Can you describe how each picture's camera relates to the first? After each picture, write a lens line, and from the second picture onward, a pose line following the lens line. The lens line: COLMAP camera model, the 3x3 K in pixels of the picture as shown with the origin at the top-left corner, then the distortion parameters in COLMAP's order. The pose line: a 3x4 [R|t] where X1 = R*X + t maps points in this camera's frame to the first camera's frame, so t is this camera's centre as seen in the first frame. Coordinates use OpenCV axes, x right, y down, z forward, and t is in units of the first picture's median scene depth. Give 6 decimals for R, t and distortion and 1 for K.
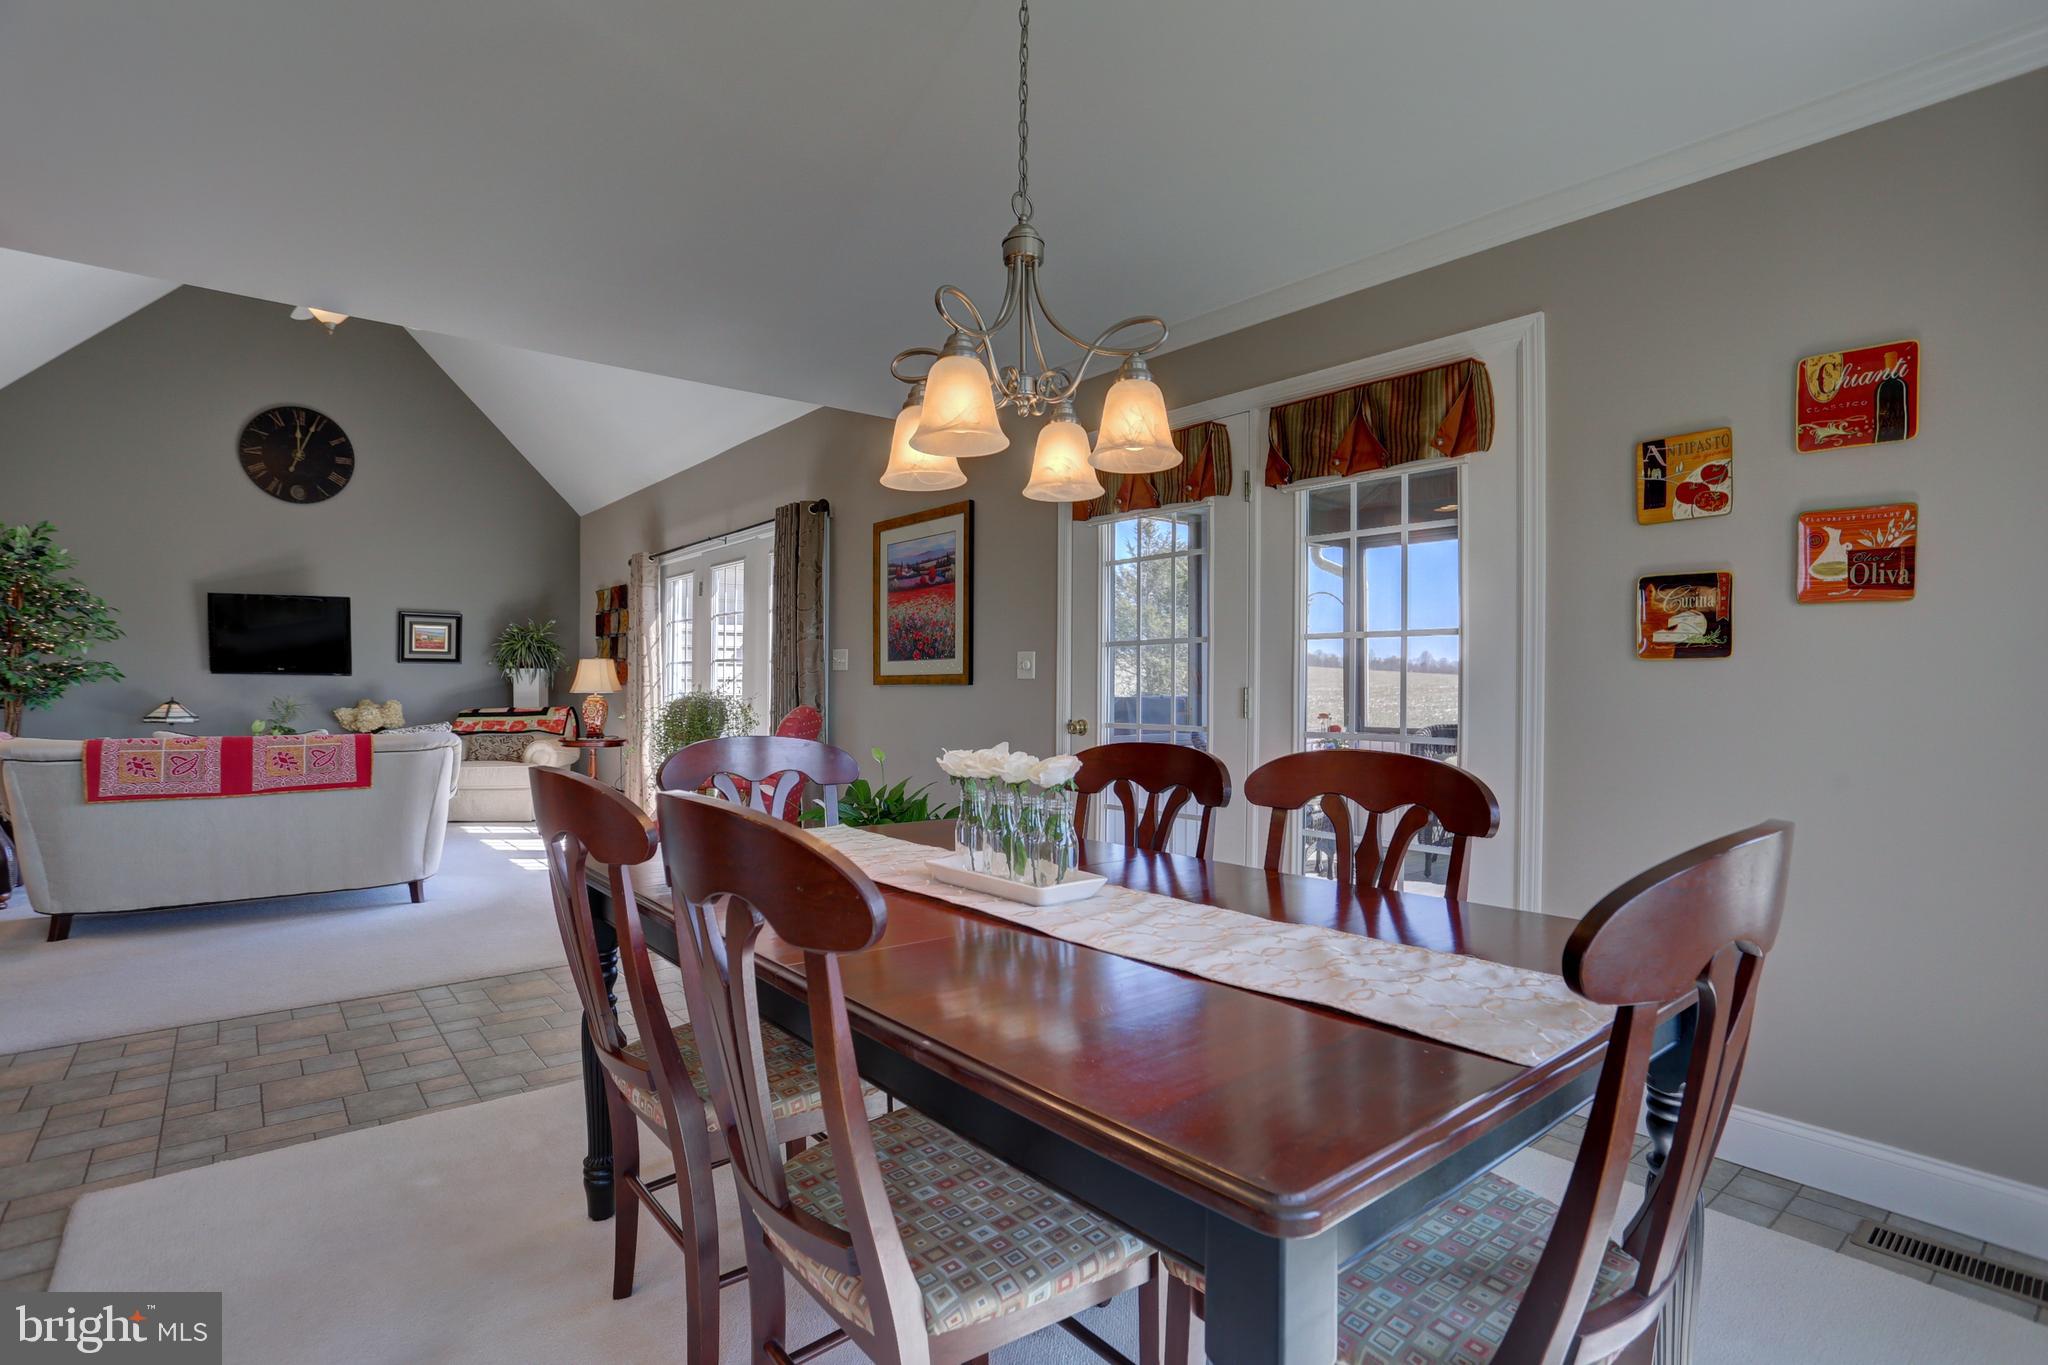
lens RADIAL K [[1016.8, 0, 1029.8], [0, 1016.8, 686.8], [0, 0, 1]] dist [-0.082740, 0.034009]
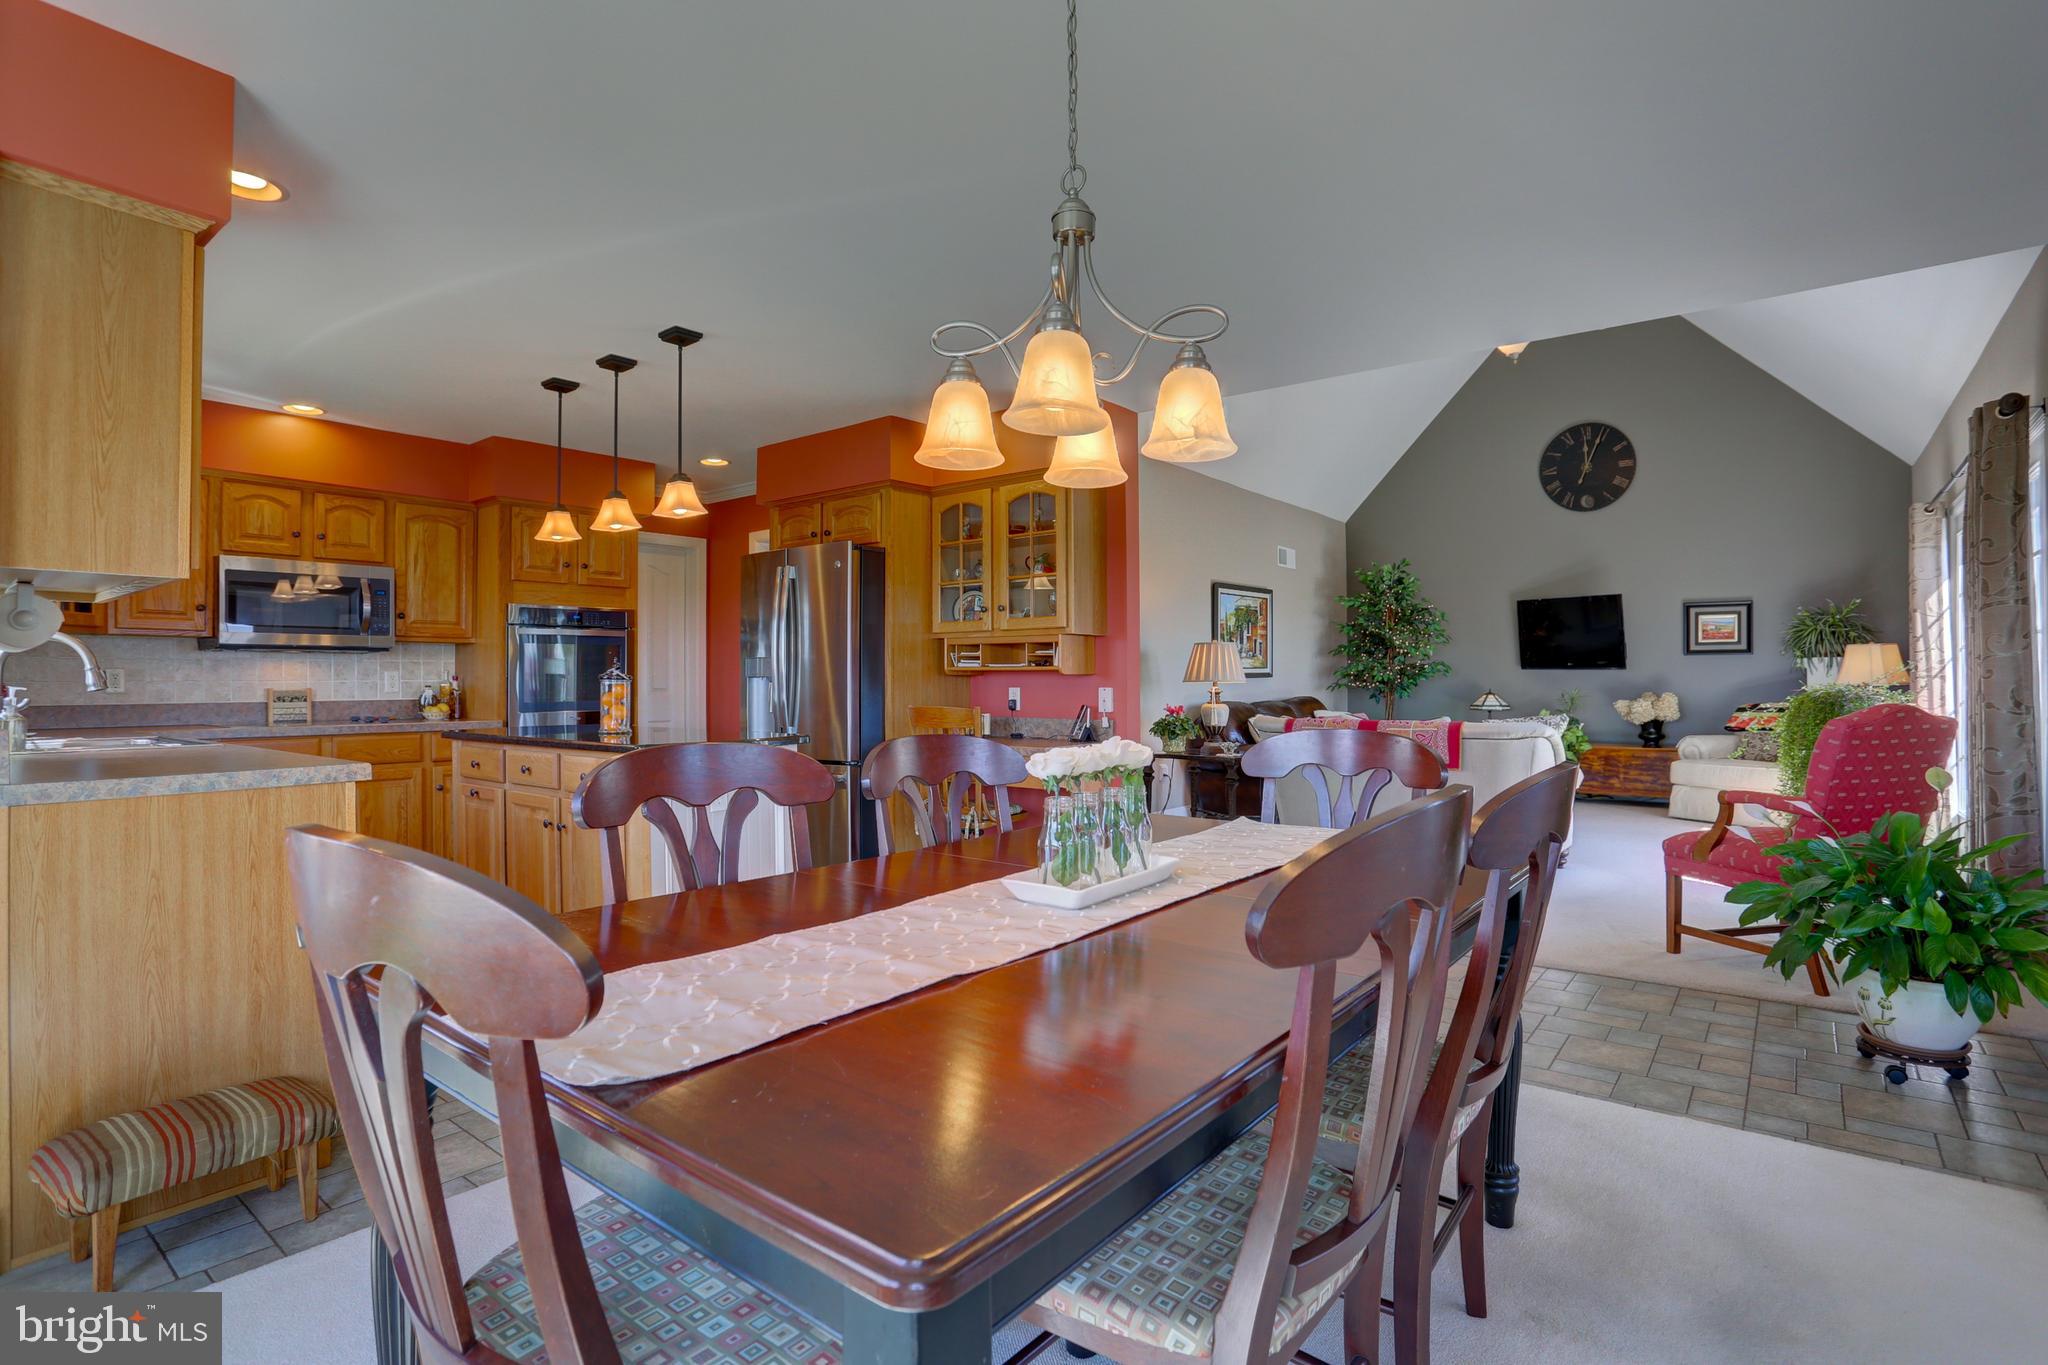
lens RADIAL K [[1010.4, 0, 1035.9], [0, 1010.4, 672.2], [0, 0, 1]] dist [-0.083223, 0.034494]
pose [[0.201957, -0.011699, -0.979324, 0.201583], [0.003231, 0.999931, -0.011279, 0.001814], [0.979389, -0.000887, 0.201981, 0.178704]]
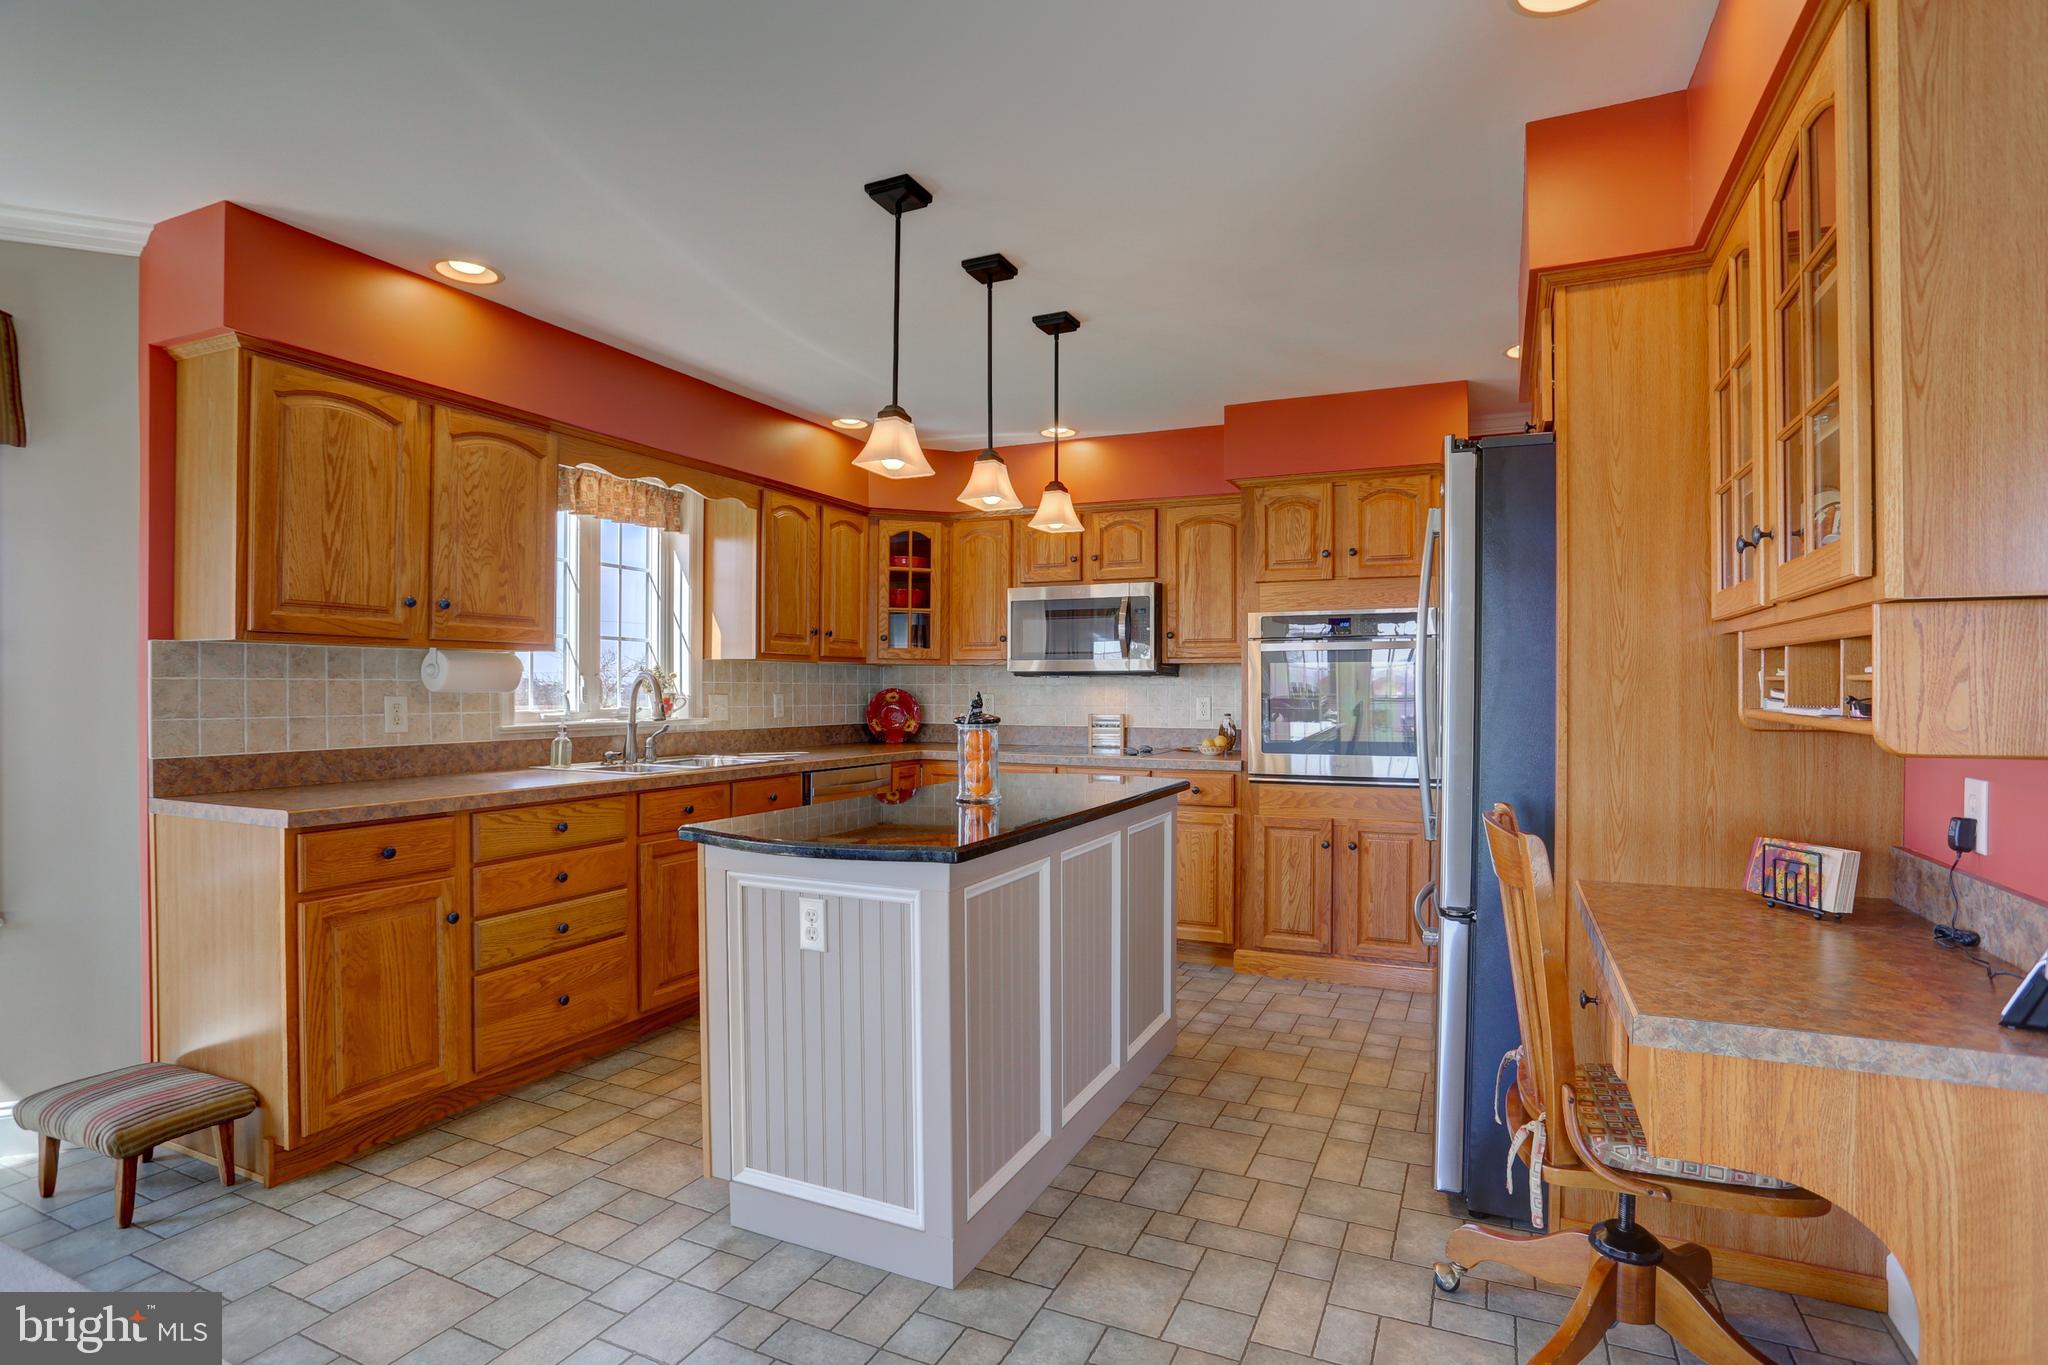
lens RADIAL K [[1005.9, 0, 1066.2], [0, 1005.9, 682.8], [0, 0, 1]] dist [-0.124111, 0.066365]
pose [[-0.901353, -0.006365, -0.433038, -0.262822], [-0.006384, 0.999979, -0.001412, -0.017351], [0.433038, 0.001492, -0.901375, 0.431835]]
